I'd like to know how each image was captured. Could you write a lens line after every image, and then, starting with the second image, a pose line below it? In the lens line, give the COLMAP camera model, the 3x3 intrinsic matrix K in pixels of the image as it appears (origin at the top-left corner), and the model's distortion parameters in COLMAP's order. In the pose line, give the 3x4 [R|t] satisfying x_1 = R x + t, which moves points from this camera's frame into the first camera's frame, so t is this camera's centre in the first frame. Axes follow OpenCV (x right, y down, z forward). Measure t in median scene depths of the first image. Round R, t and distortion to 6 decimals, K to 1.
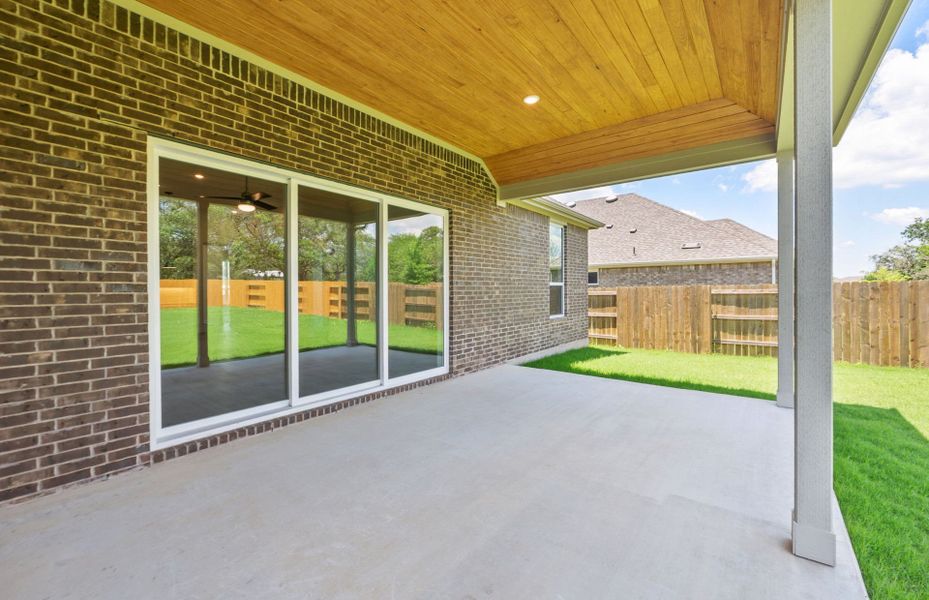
lens RADIAL K [[390.0, 0, 469.3], [0, 390.0, 294.6], [0, 0, 1]] dist [-0.002137, -0.000336]
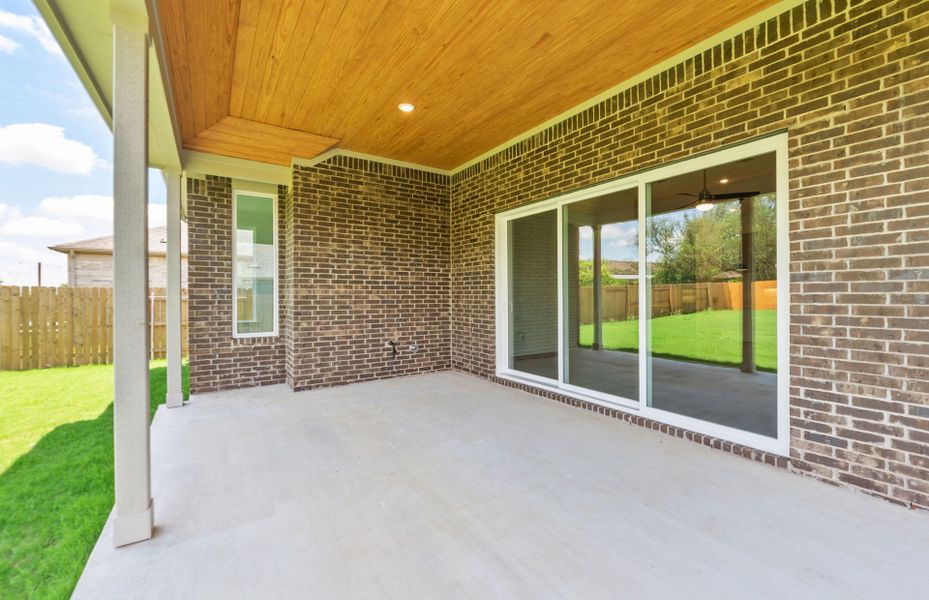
lens RADIAL K [[400.1, 0, 468.2], [0, 400.1, 294.8], [0, 0, 1]] dist [-0.000023, -0.000355]
pose [[-0.336891, 0.008765, -0.941503, 0.752556], [-0.002832, 0.999943, 0.010322, -0.016324], [0.941539, 0.006144, -0.336847, 1.044859]]
